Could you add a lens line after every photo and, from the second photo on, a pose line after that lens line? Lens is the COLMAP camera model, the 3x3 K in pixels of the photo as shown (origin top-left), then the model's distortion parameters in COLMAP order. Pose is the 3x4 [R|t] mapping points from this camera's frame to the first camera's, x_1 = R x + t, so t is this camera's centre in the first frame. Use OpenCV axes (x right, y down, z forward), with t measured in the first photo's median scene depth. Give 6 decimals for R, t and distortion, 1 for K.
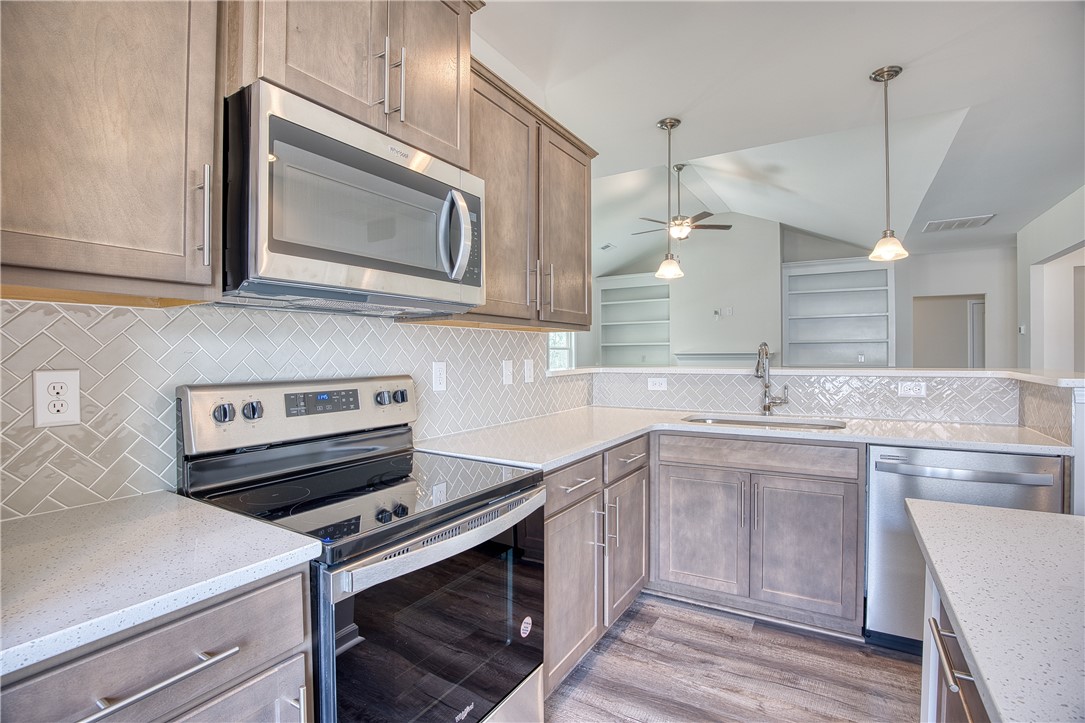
lens RADIAL K [[512.7, 0, 542.6], [0, 512.7, 358.2], [0, 0, 1]] dist [-0.058463, 0.015191]
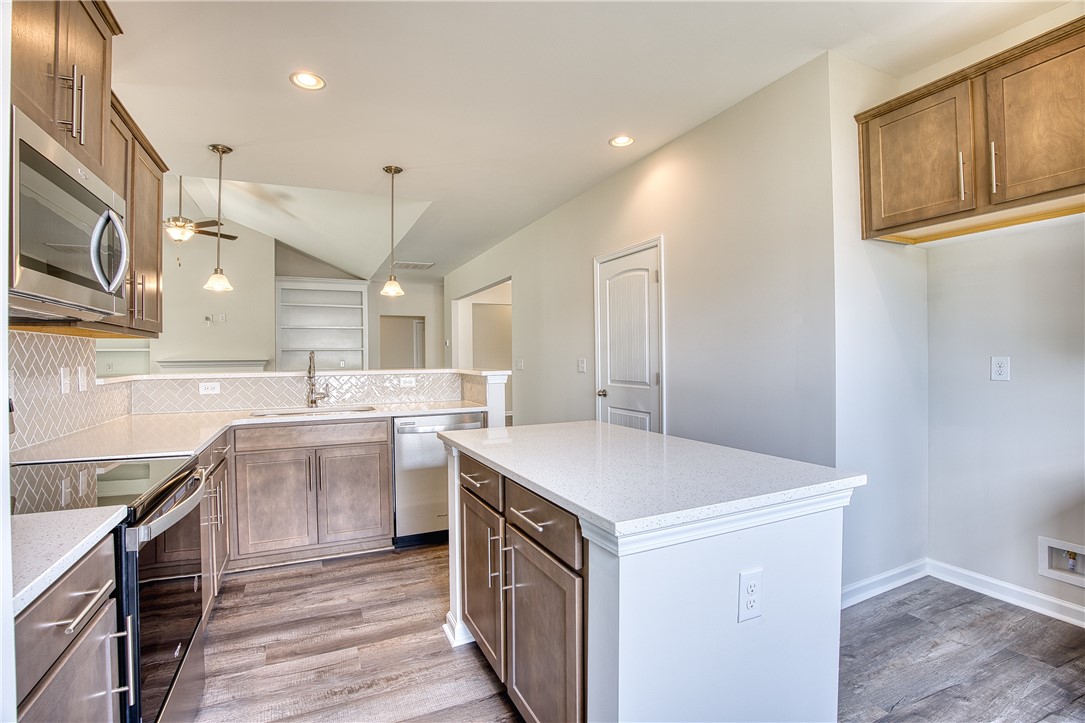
lens RADIAL K [[512.7, 0, 542.6], [0, 512.7, 358.2], [0, 0, 1]] dist [-0.058463, 0.015191]
pose [[0.556334, -0.003462, 0.830952, -0.345584], [0.014870, 0.999873, -0.005791, 0.004911], [-0.830826, 0.015578, 0.556314, -0.226905]]
